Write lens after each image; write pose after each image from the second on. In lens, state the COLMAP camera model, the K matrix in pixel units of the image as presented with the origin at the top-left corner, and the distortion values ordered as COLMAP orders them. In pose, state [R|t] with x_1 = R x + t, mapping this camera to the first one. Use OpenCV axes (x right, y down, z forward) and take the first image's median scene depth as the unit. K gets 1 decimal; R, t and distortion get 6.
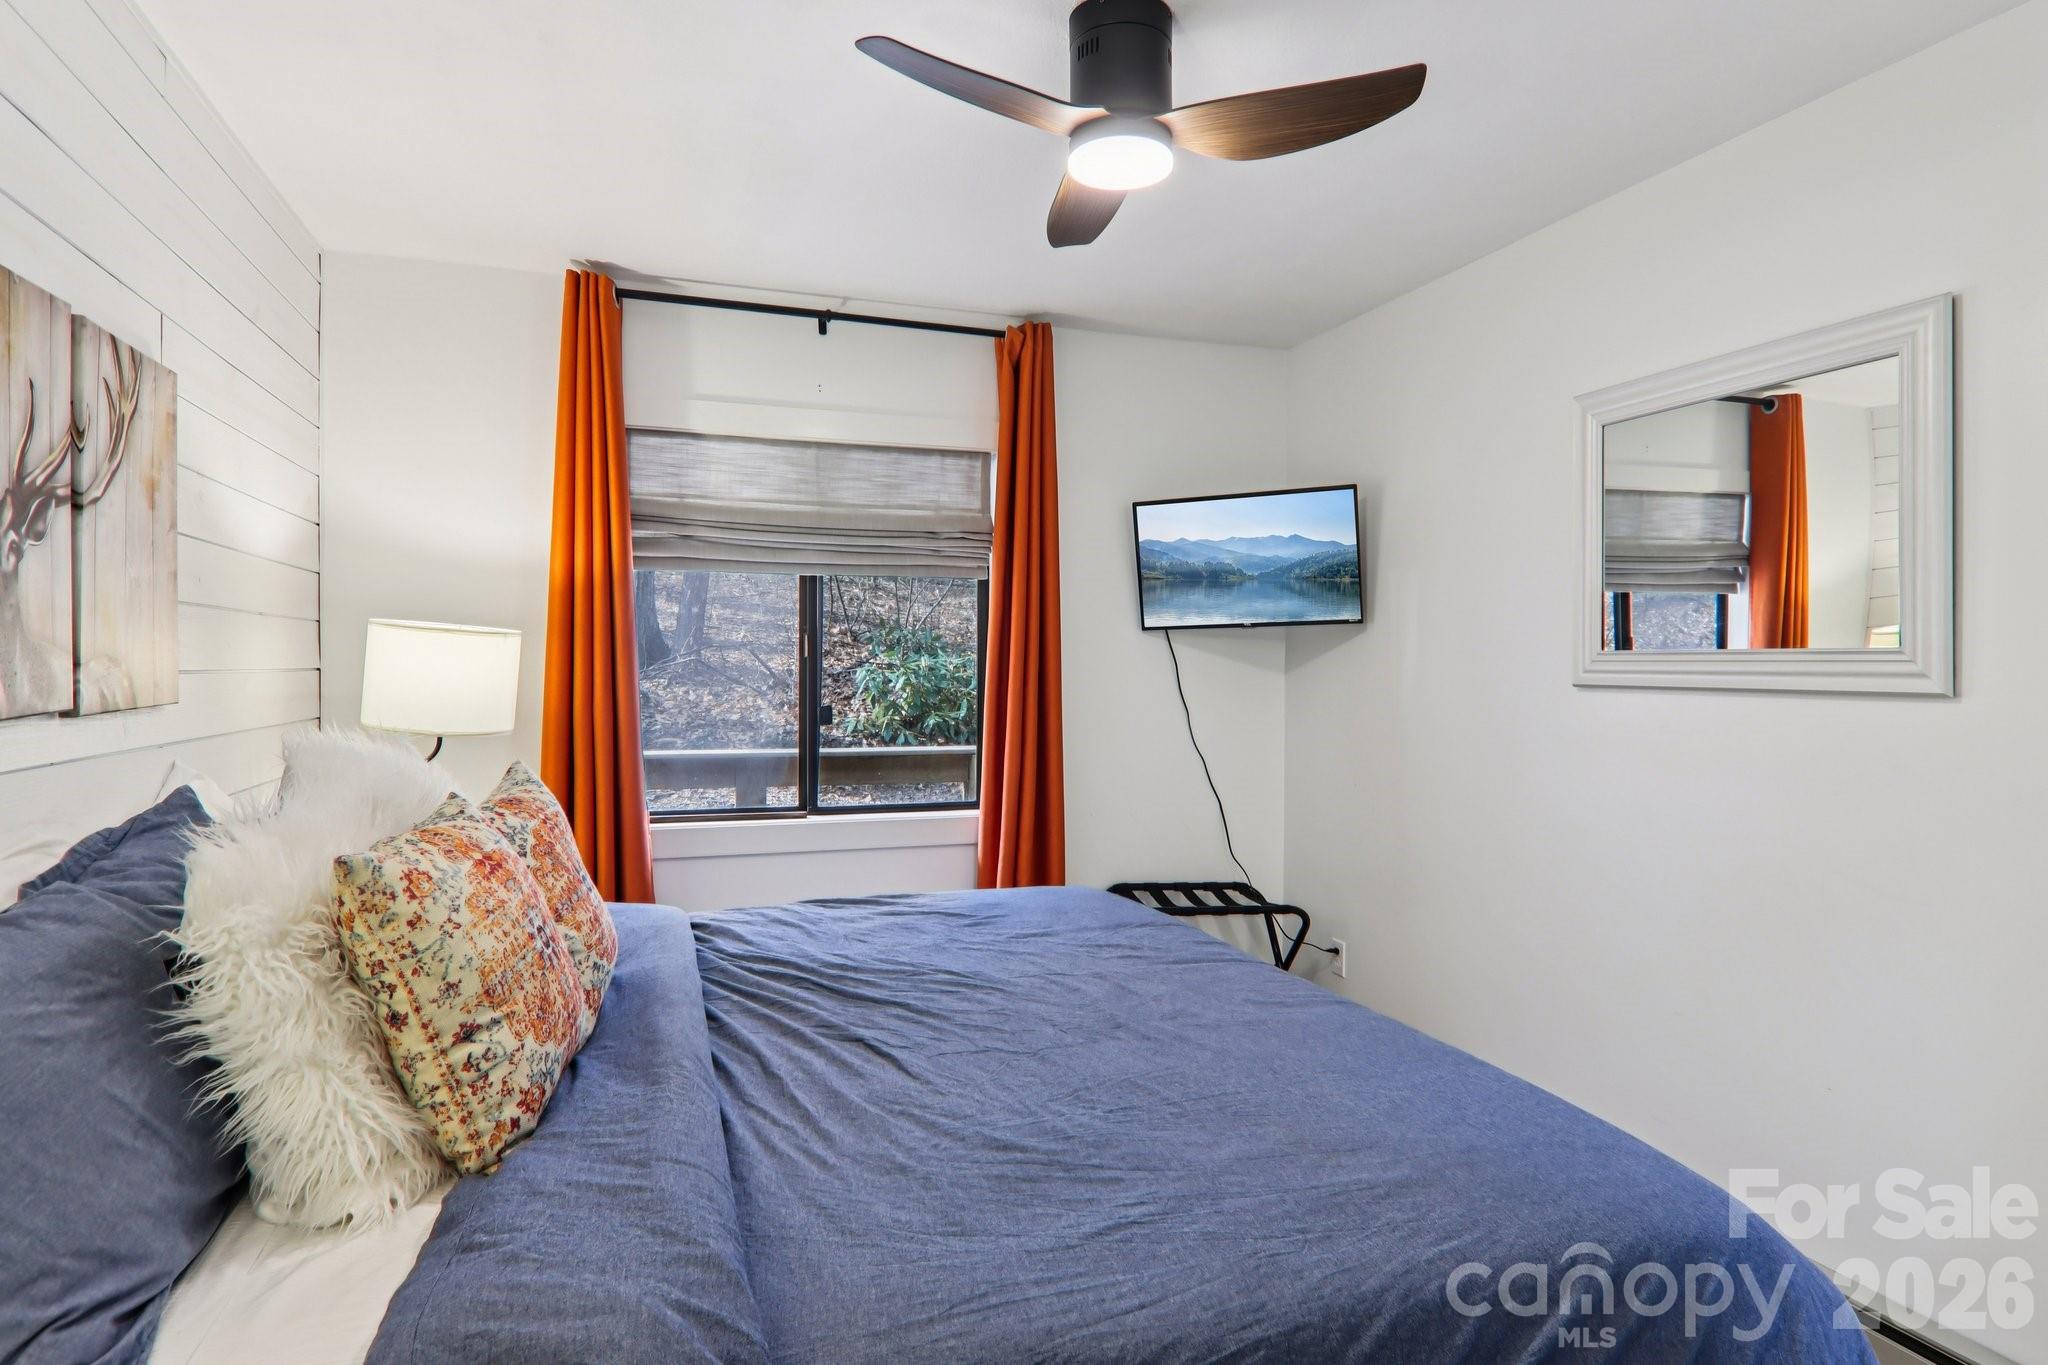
lens RADIAL K [[1159.6, 0, 1050.3], [0, 1159.6, 693.1], [0, 0, 1]] dist [0.001864, -0.018161]
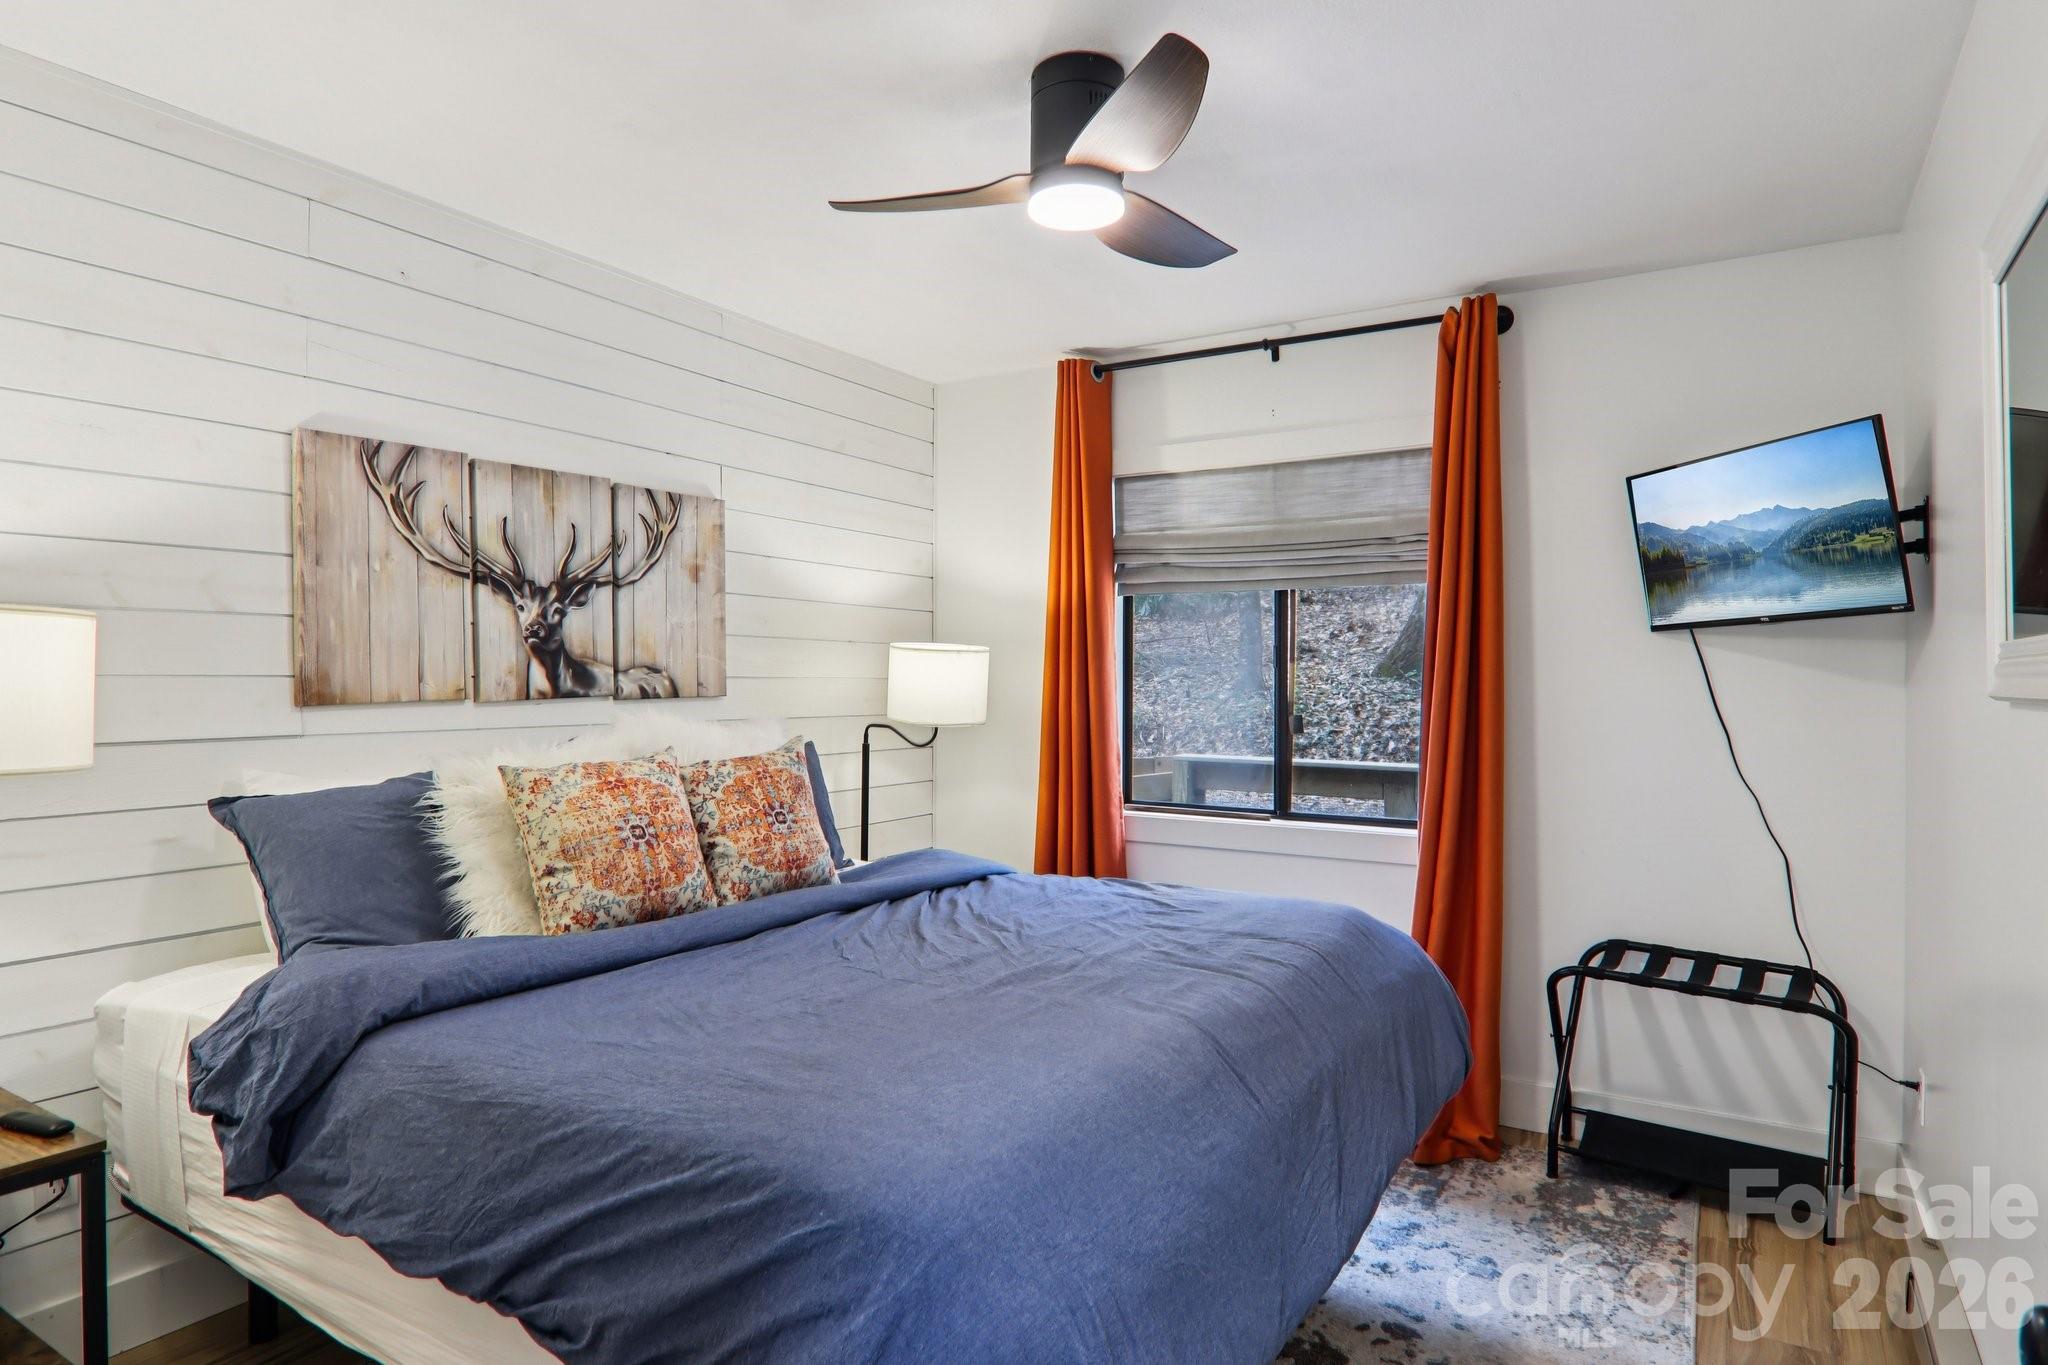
lens RADIAL K [[1199.6, 0, 1022.0], [0, 1199.6, 689.2], [0, 0, 1]] dist [-0.005368, -0.001314]
pose [[0.619146, 0.002969, -0.785270, 0.545921], [-0.021464, 0.999683, -0.013143, 0.007797], [0.784983, 0.024993, 0.619013, 0.161336]]
